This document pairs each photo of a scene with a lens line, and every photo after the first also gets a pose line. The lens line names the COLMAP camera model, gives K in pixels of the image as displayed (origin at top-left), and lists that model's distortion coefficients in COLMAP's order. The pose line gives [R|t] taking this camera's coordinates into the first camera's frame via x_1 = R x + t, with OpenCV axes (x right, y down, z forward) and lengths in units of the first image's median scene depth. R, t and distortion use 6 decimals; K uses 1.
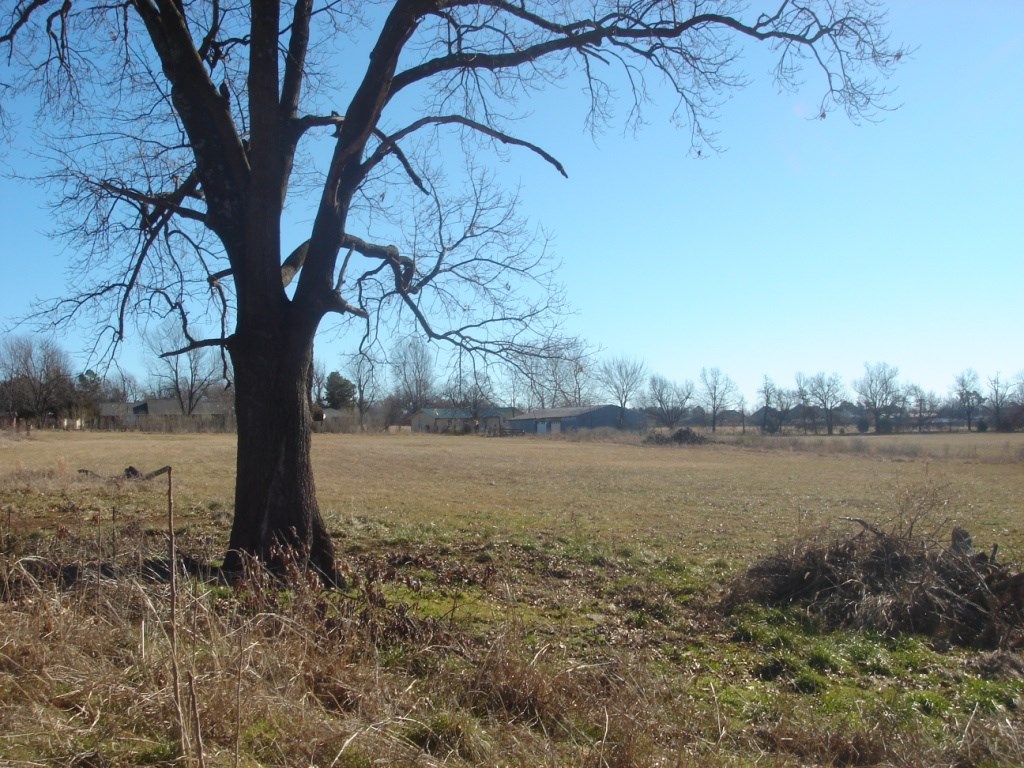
lens RADIAL K [[1199.6, 0, 513.4], [0, 1199.6, 378.9], [0, 0, 1]] dist [-0.139025, 0.000000]
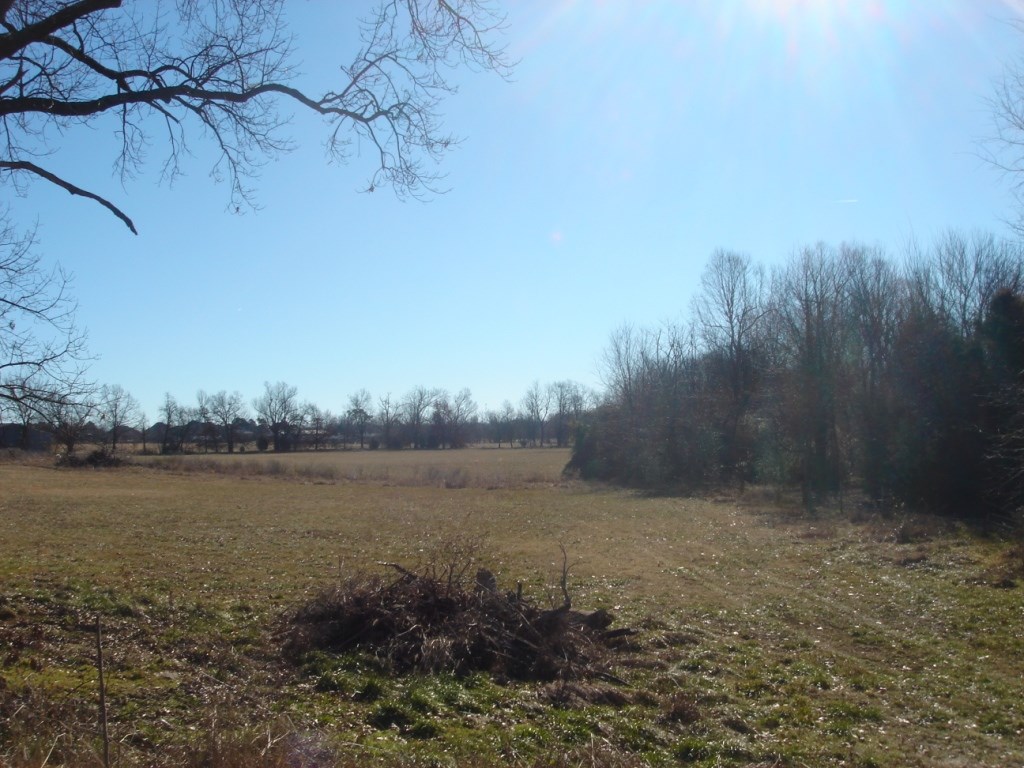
lens RADIAL K [[1199.6, 0, 513.4], [0, 1199.6, 388.5], [0, 0, 1]] dist [-0.139025, 0.000000]
pose [[0.869647, 0.016841, 0.493387, -0.122875], [-0.016320, 0.999852, -0.005363, -0.030026], [-0.493404, -0.003388, 0.869794, -0.006152]]
